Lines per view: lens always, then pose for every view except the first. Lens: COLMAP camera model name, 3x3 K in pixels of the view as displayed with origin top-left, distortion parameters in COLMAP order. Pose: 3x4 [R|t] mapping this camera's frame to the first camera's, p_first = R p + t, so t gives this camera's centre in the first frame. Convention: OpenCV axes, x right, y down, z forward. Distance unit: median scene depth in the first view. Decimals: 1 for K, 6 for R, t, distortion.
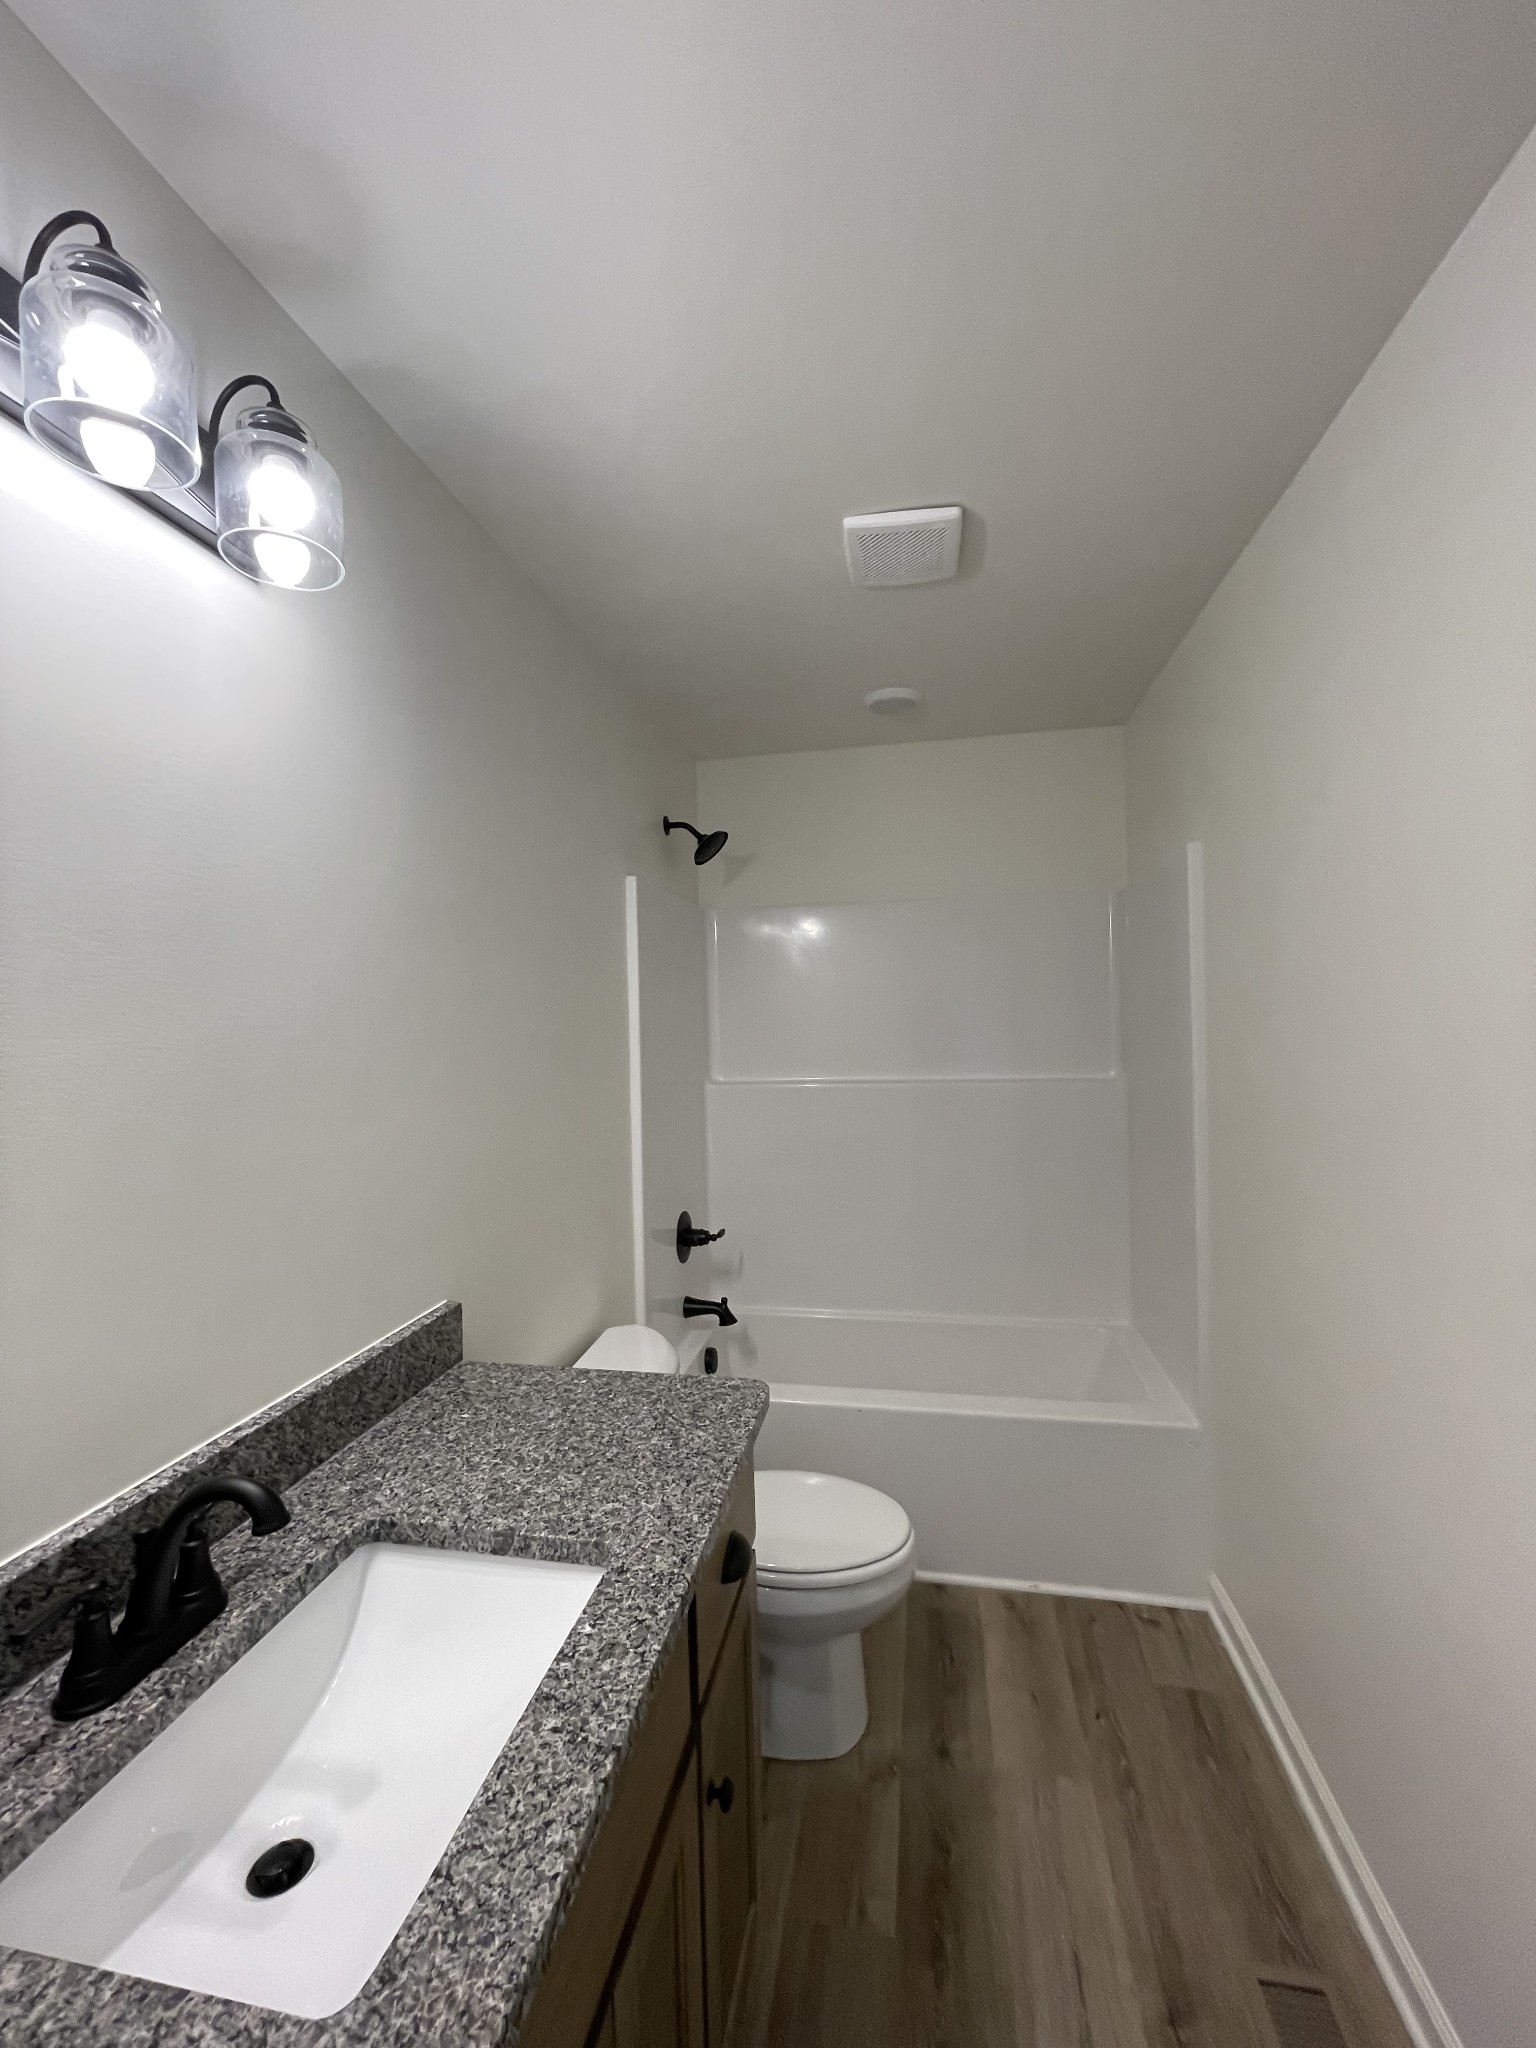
lens RADIAL K [[822.5, 0, 765.7], [0, 822.5, 1023.9], [0, 0, 1]] dist [-0.010340, 0.006340]
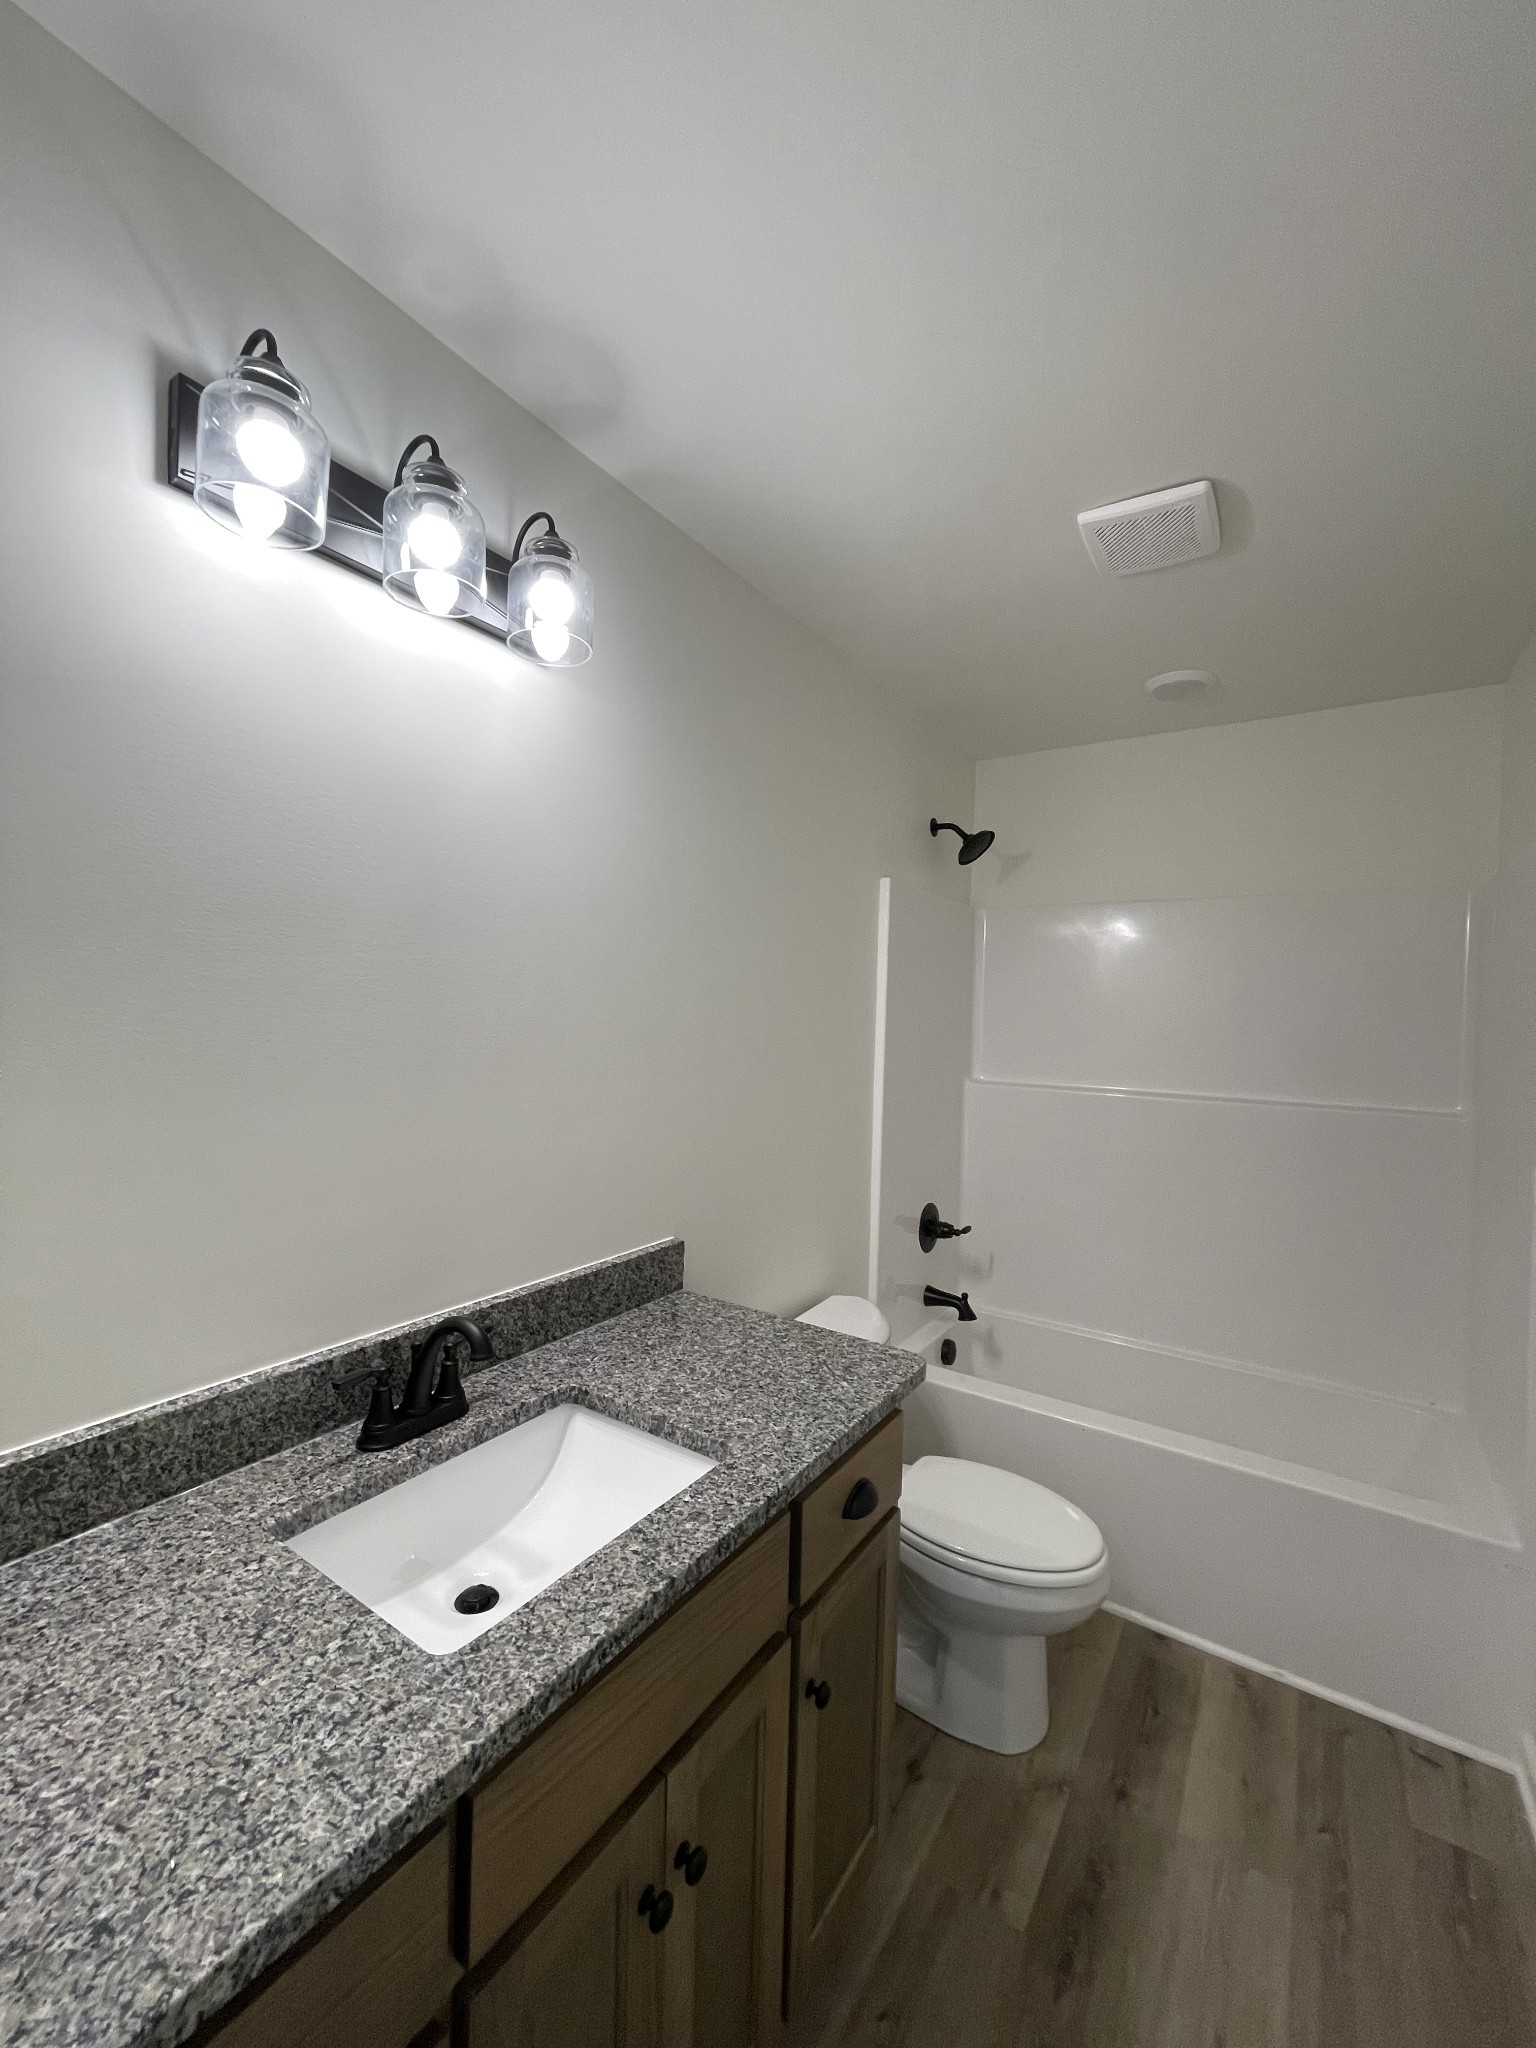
lens RADIAL K [[822.5, 0, 765.7], [0, 822.5, 1023.9], [0, 0, 1]] dist [-0.010340, 0.006340]
pose [[0.921518, 0.054673, -0.384467, 0.223845], [-0.052786, 0.998486, 0.015469, -0.000309], [0.384731, 0.006039, 0.923009, -0.069337]]
